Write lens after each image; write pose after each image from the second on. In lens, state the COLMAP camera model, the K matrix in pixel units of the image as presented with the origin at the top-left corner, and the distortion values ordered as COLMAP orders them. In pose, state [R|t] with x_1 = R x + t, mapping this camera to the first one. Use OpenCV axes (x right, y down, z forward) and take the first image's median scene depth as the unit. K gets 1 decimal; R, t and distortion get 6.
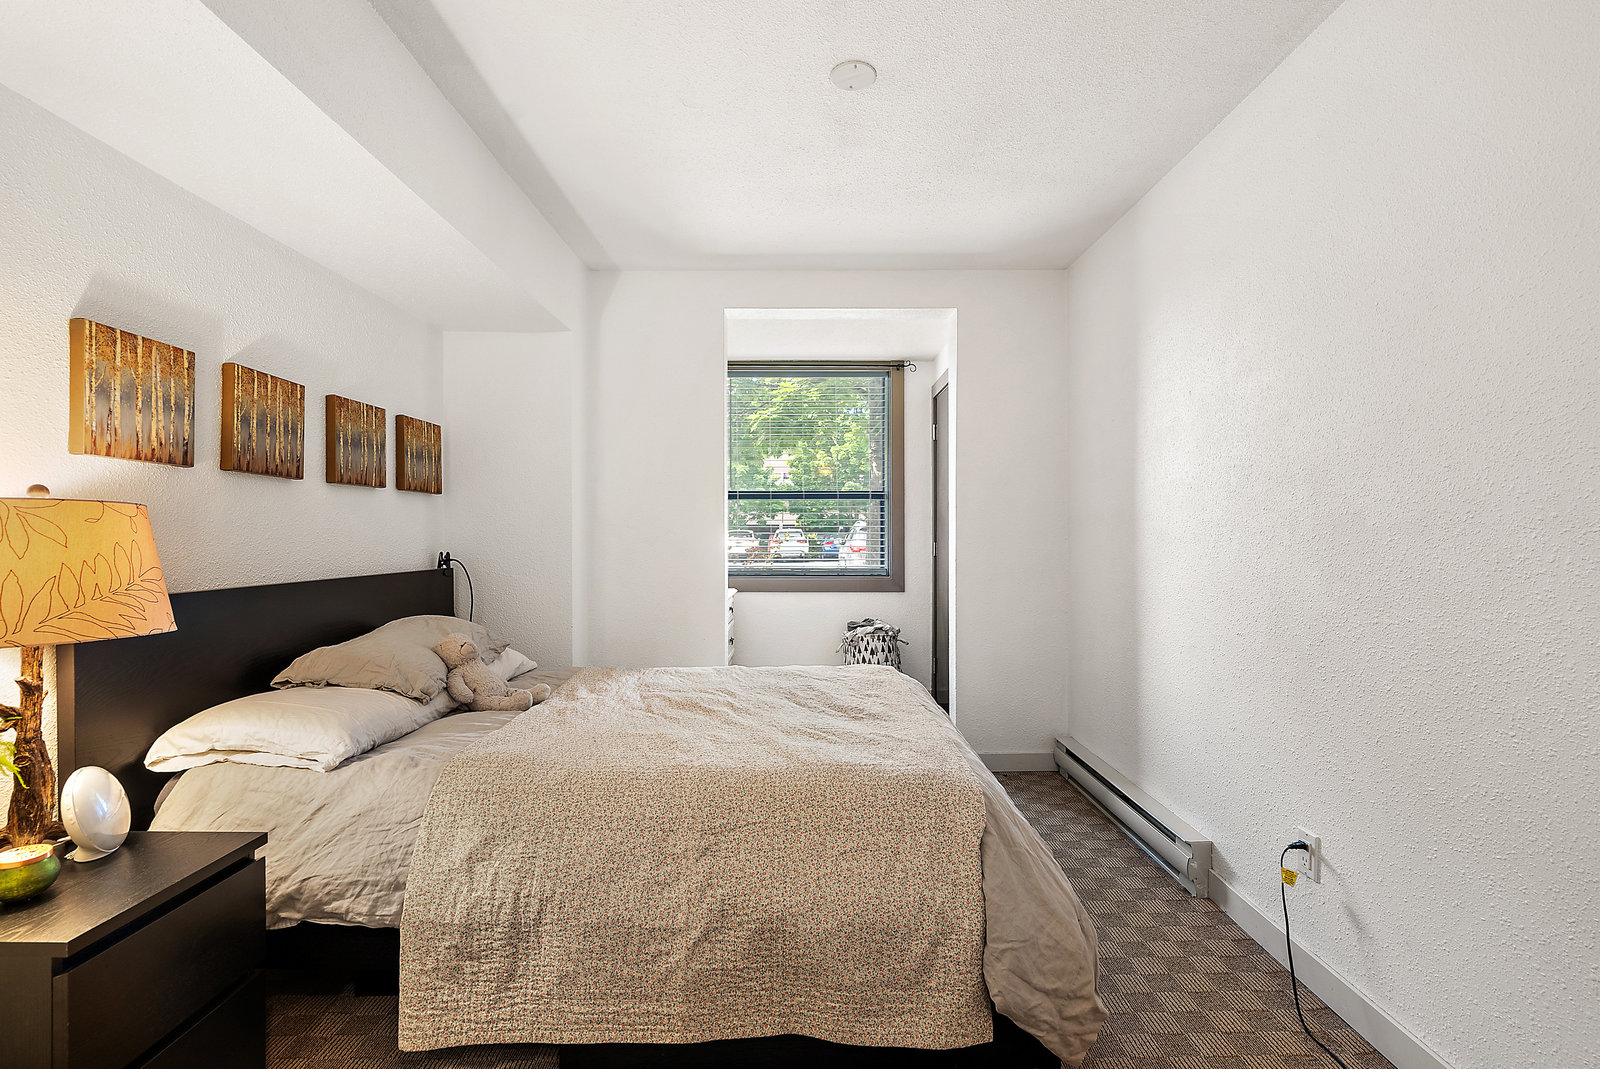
lens RADIAL K [[728.3, 0, 801.9], [0, 728.3, 534.3], [0, 0, 1]] dist [-0.005960, 0.002055]
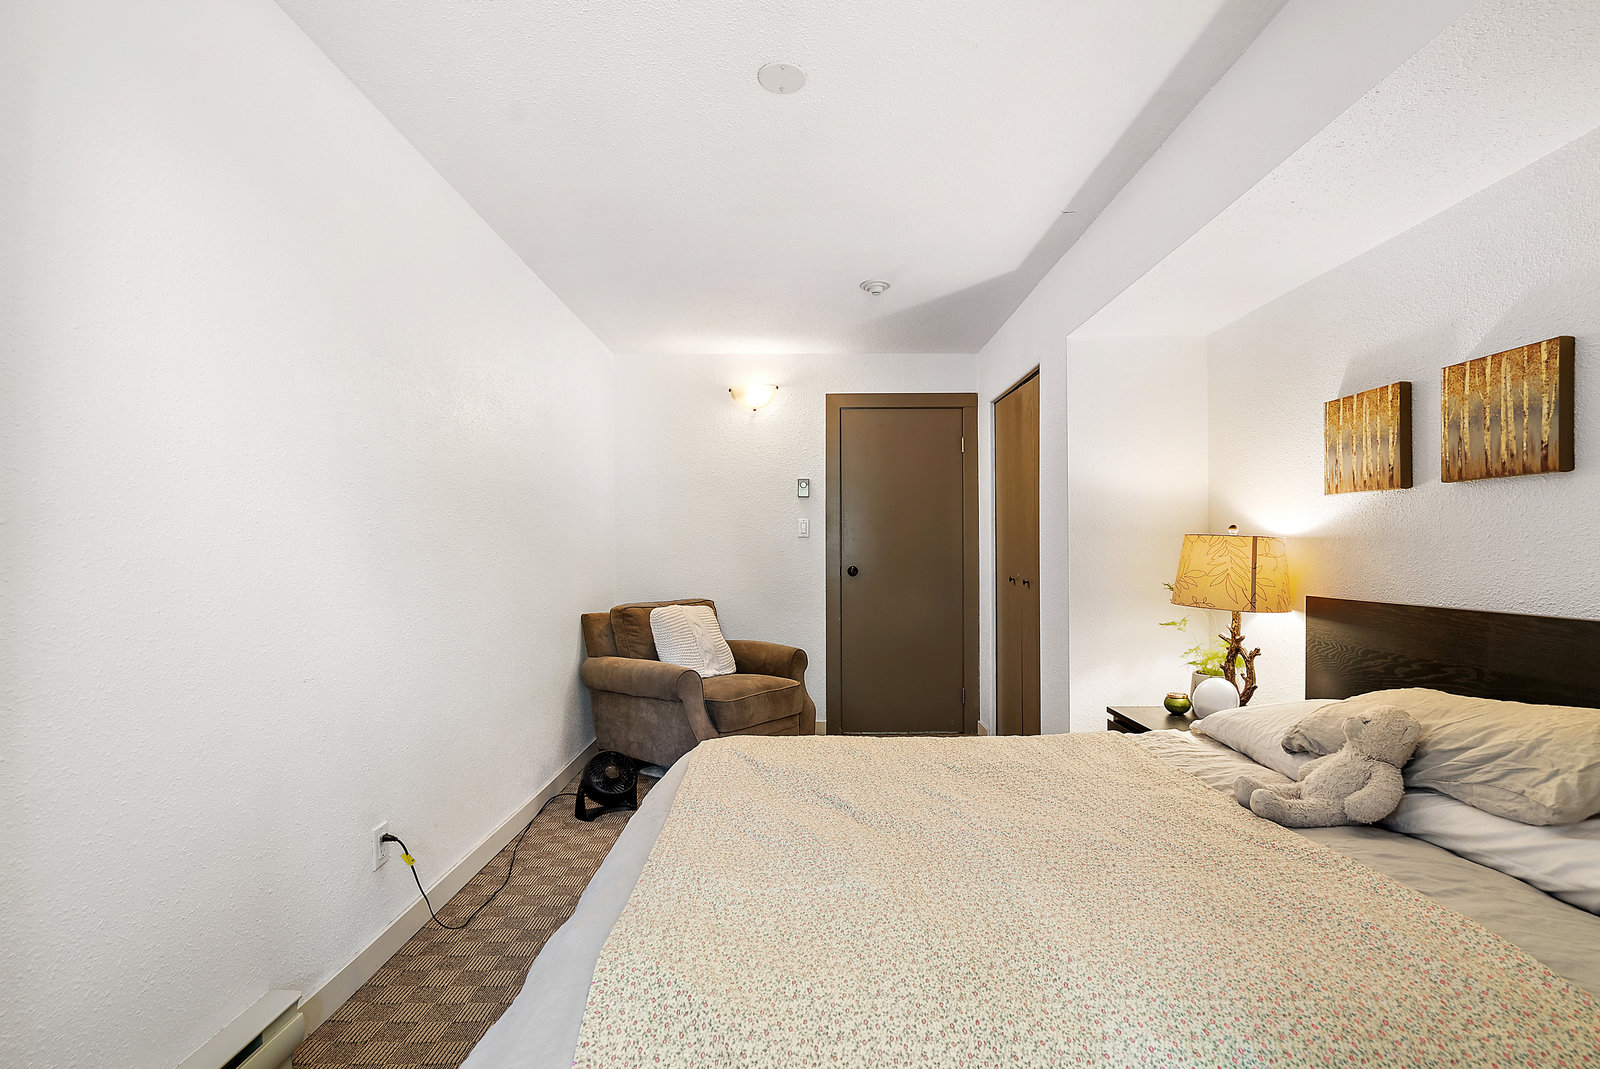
lens RADIAL K [[728.3, 0, 811.4], [0, 728.3, 549.0], [0, 0, 1]] dist [-0.005960, 0.002055]
pose [[-0.999816, 0.004147, -0.018703, 0.053009], [0.004269, 0.999970, -0.006480, 0.001319], [0.018675, -0.006558, -0.999804, 1.821861]]
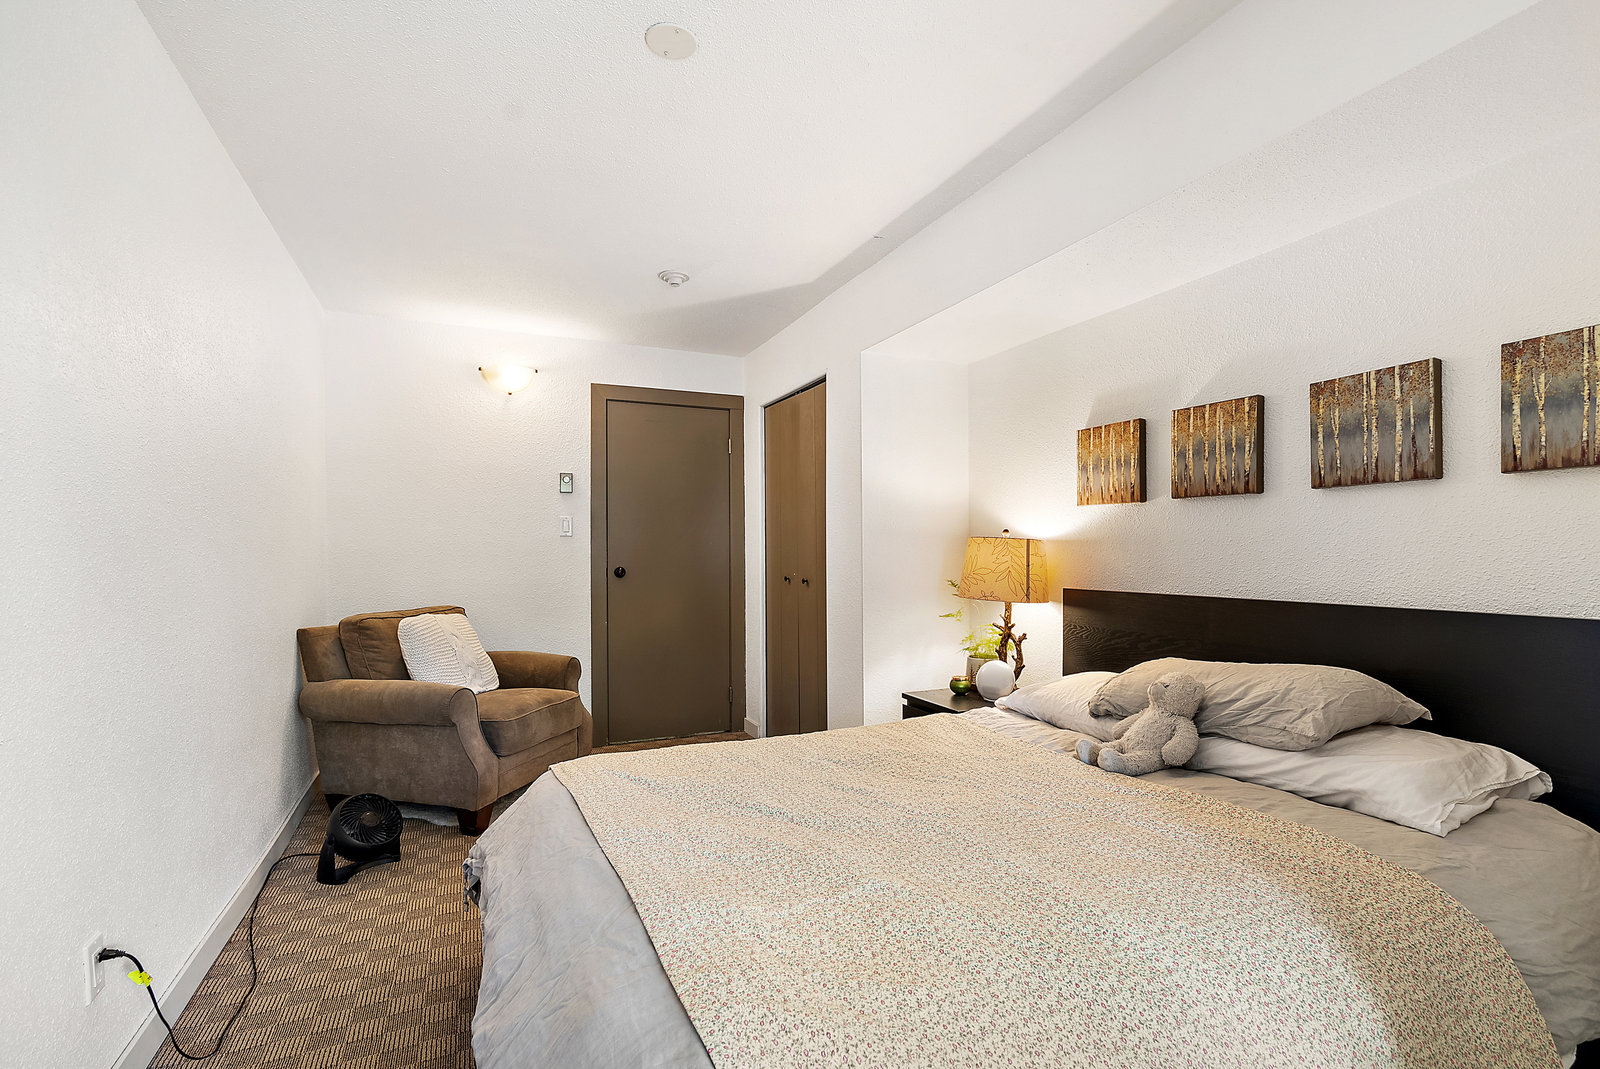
lens RADIAL K [[728.3, 0, 808.4], [0, 728.3, 549.6], [0, 0, 1]] dist [-0.005960, 0.002055]
pose [[-0.905138, 0.001495, -0.425116, 0.279534], [0.004106, 0.999978, -0.005226, 0.002179], [0.425098, -0.006476, -0.905124, 1.747873]]
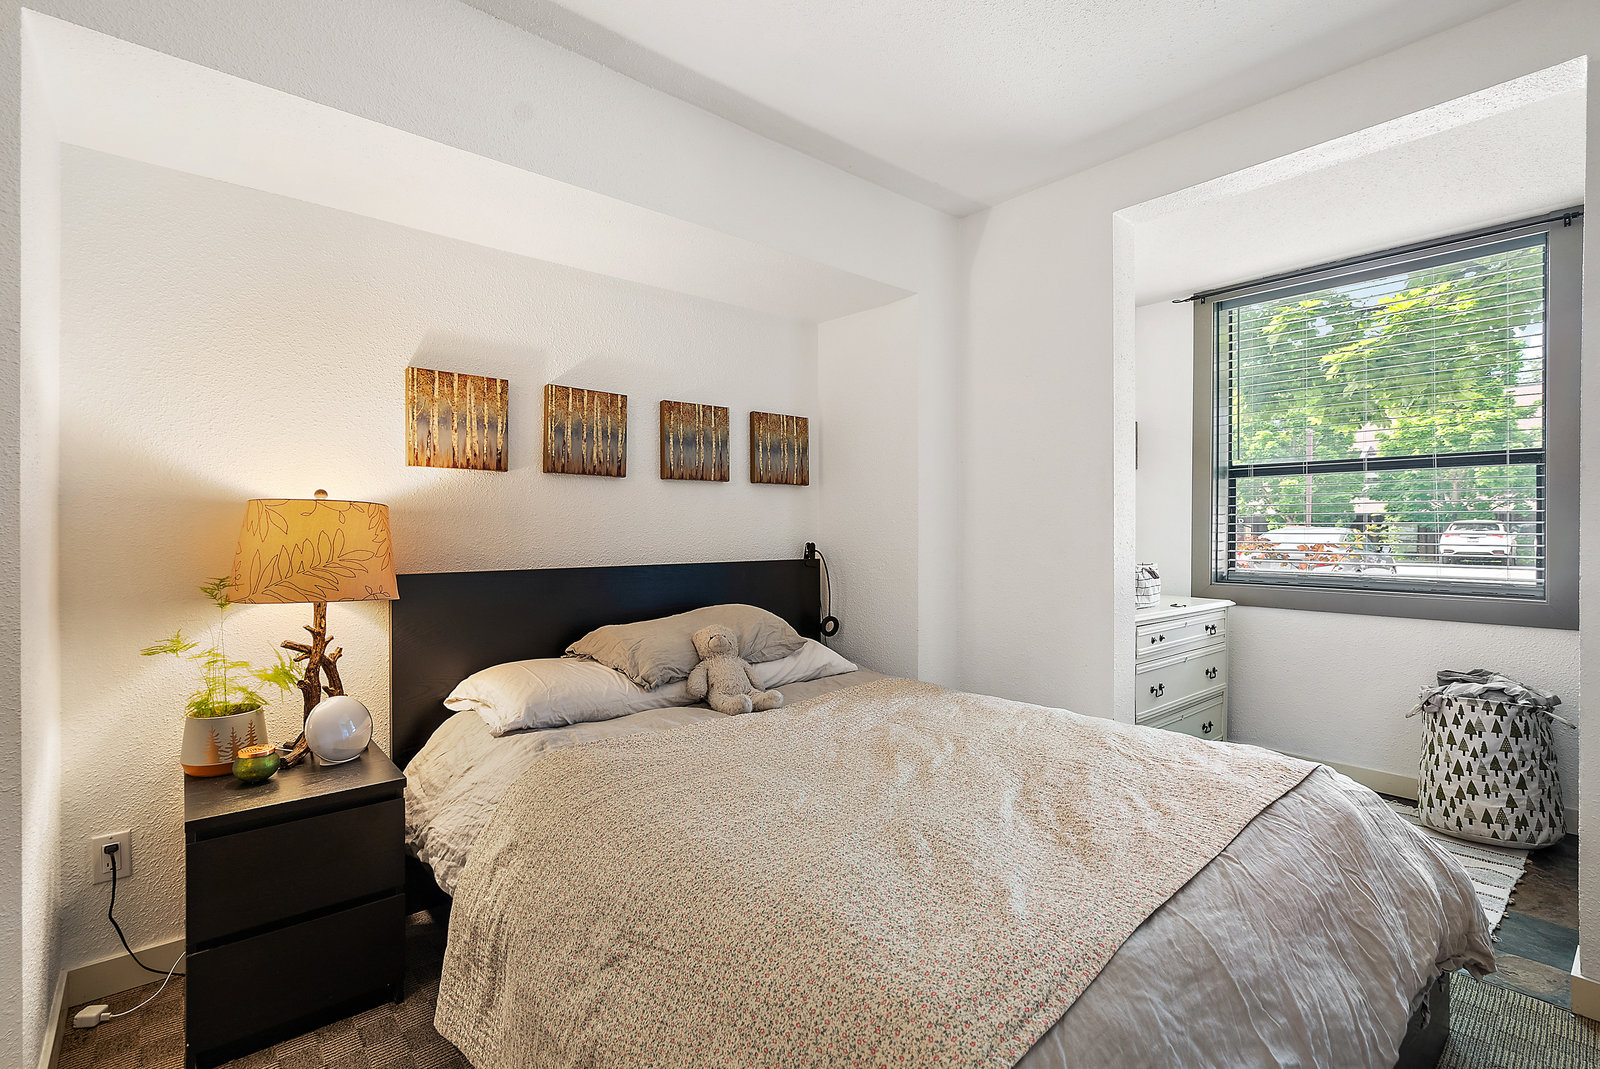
lens RADIAL K [[728.3, 0, 809.6], [0, 728.3, 527.0], [0, 0, 1]] dist [-0.005960, 0.002055]
pose [[0.658617, 0.000797, -0.752478, 0.400914], [0.000365, 0.999999, 0.001378, 0.001892], [0.752478, -0.001182, 0.658616, 0.497598]]
